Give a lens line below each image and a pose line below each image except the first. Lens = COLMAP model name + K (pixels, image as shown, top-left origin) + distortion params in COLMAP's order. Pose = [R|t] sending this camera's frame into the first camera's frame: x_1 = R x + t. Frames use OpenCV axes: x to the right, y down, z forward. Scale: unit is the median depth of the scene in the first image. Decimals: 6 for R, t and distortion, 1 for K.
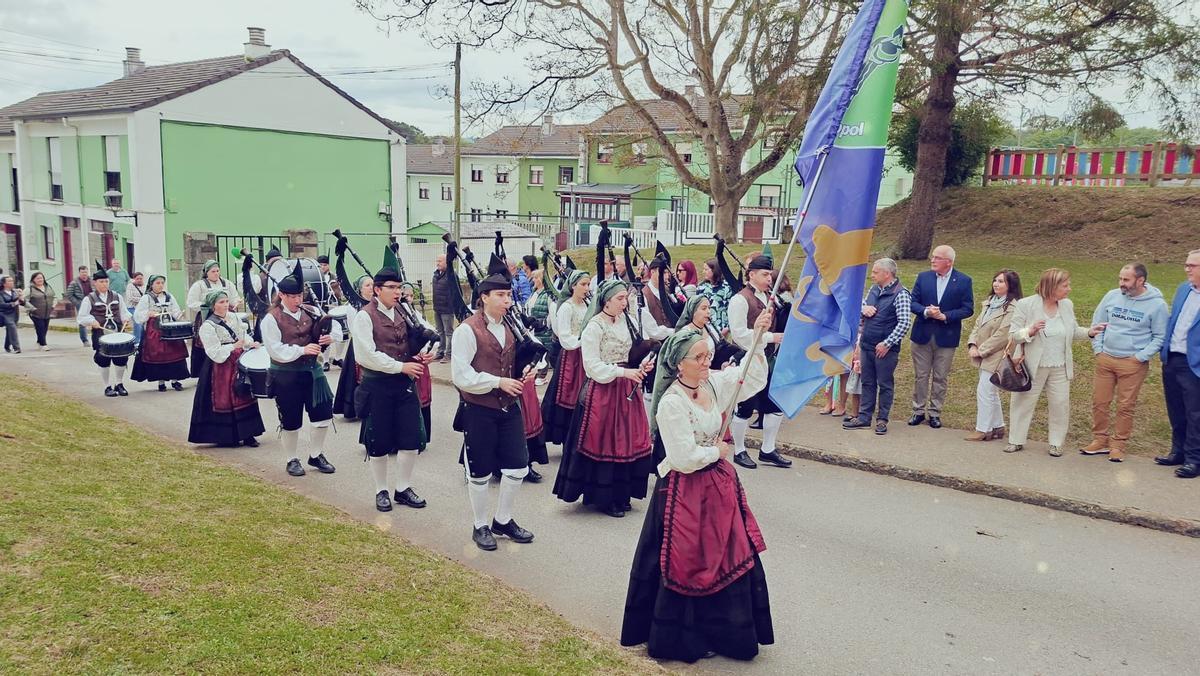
lens RADIAL K [[839.7, 0, 602.6], [0, 839.7, 341.1], [0, 0, 1]] dist [0.057409, -0.067329]
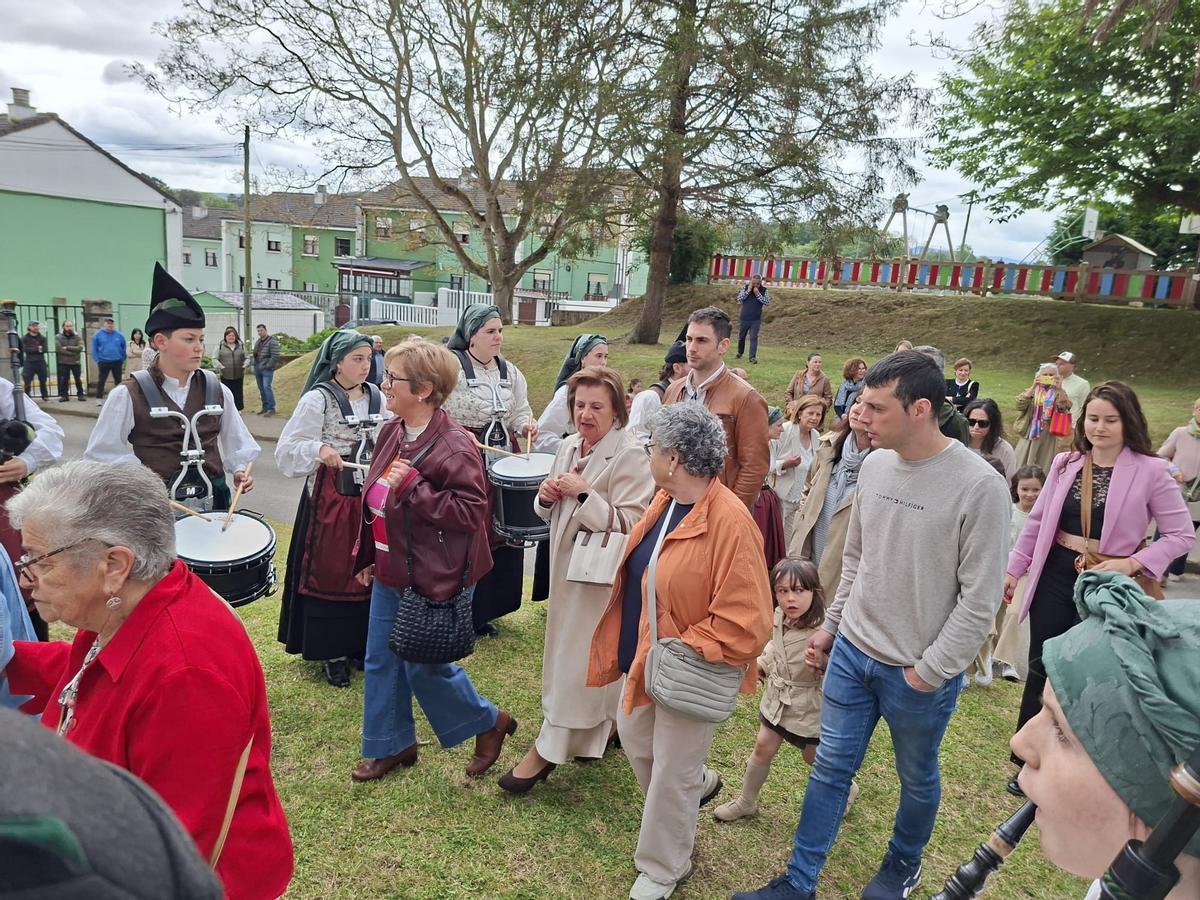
lens RADIAL K [[858.8, 0, 595.8], [0, 858.8, 461.8], [0, 0, 1]] dist [0.063513, -0.074321]
pose [[0.968728, -0.014312, 0.247711, -0.021632], [0.001699, 0.998694, 0.051058, 0.010580], [-0.248119, -0.049041, 0.967488, -0.160618]]
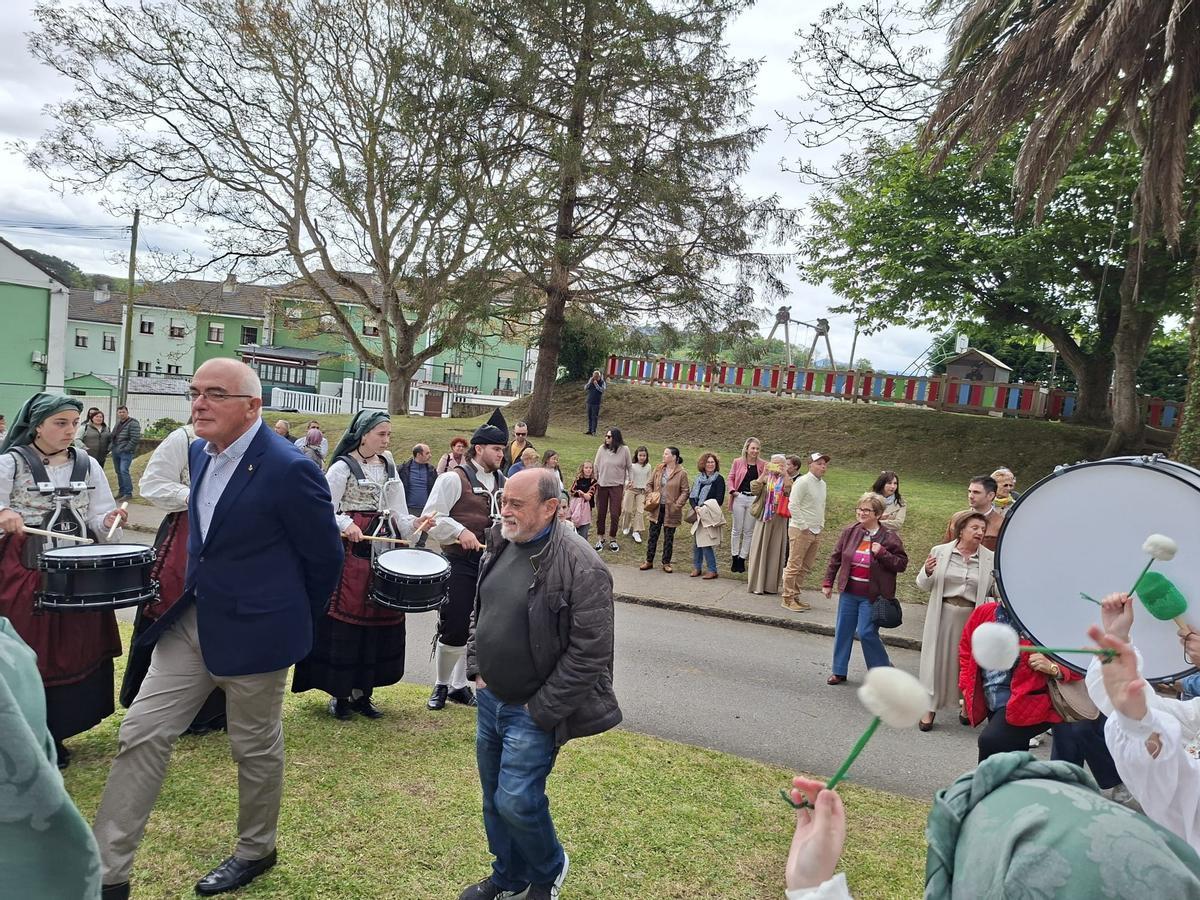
lens RADIAL K [[858.8, 0, 604.4], [0, 858.8, 459.3], [0, 0, 1]] dist [0.063513, -0.074321]
pose [[0.940051, 0.038945, 0.338804, 0.018125], [-0.017469, 0.997653, -0.066210, 0.014859], [-0.340587, 0.056322, 0.938525, -0.170523]]
